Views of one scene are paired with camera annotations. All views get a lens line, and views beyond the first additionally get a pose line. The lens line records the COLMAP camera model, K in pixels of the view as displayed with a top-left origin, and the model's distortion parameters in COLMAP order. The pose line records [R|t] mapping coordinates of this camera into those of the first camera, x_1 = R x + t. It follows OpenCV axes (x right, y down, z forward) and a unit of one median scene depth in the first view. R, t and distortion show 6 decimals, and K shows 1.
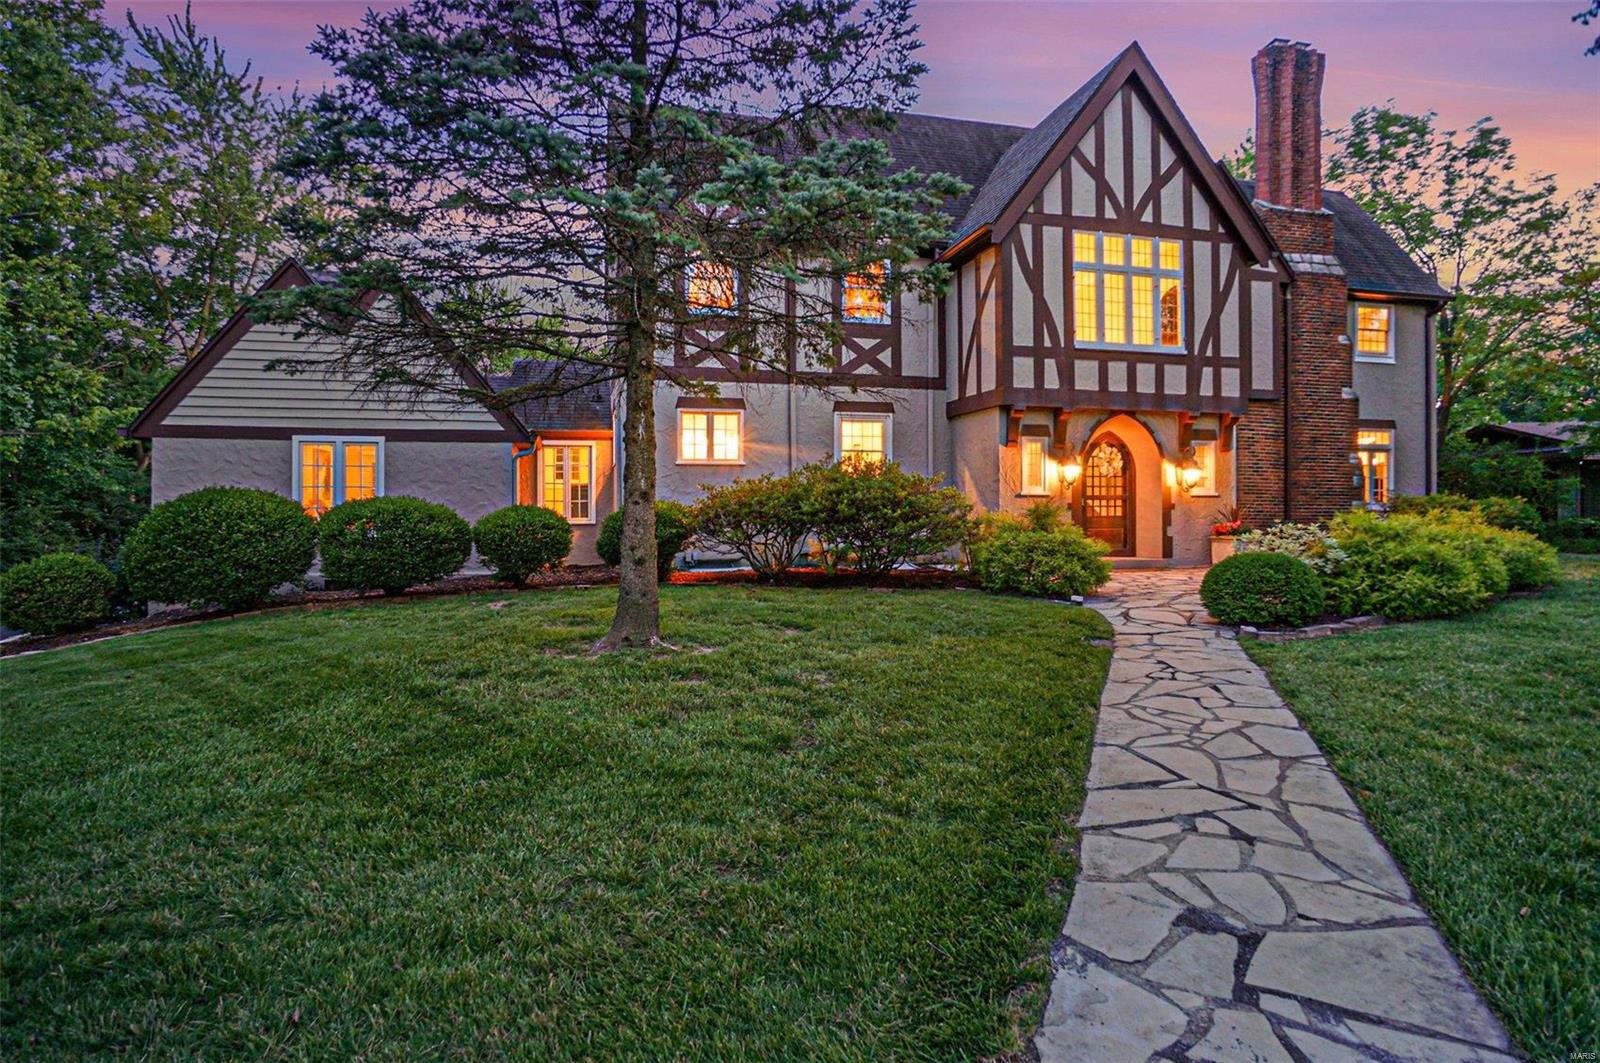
lens RADIAL K [[841.6, 0, 795.6], [0, 841.6, 529.8], [0, 0, 1]] dist [-0.045395, 0.025309]
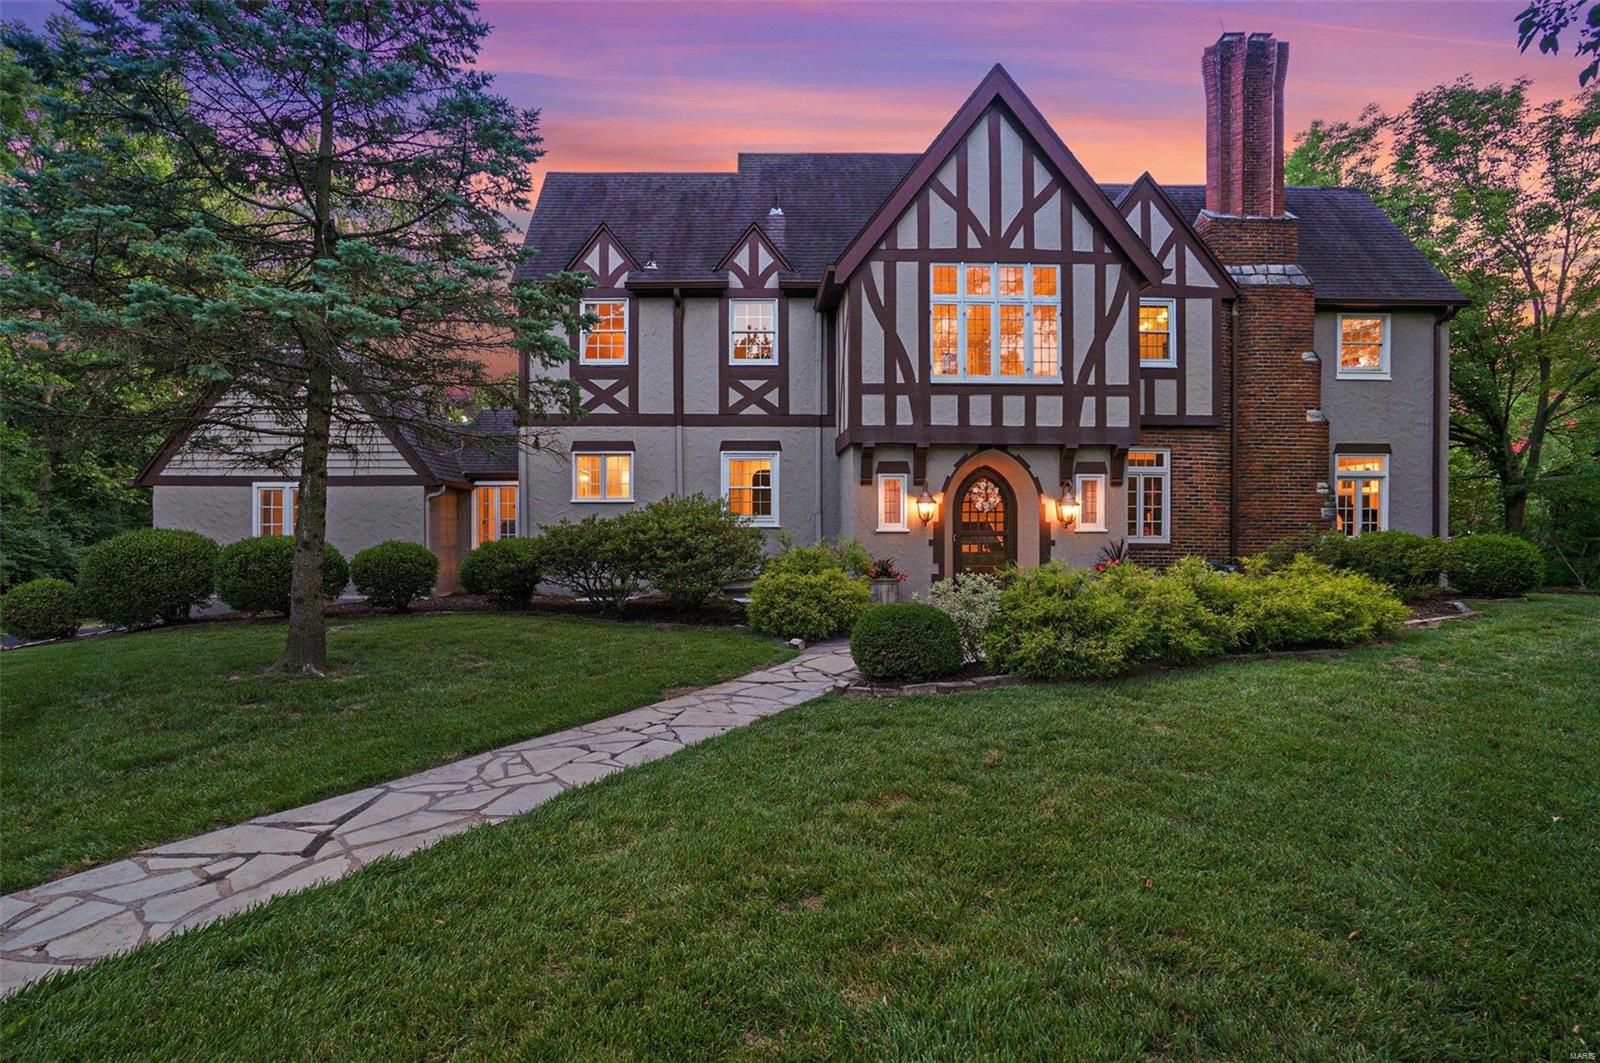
lens RADIAL K [[814.0, 0, 801.2], [0, 814.0, 550.3], [0, 0, 1]] dist [-0.042141, 0.017292]
pose [[0.973793, 0.009060, -0.227255, 0.391535], [-0.008210, 0.999955, 0.004686, -0.022403], [0.227288, -0.002697, 0.973824, 0.030050]]
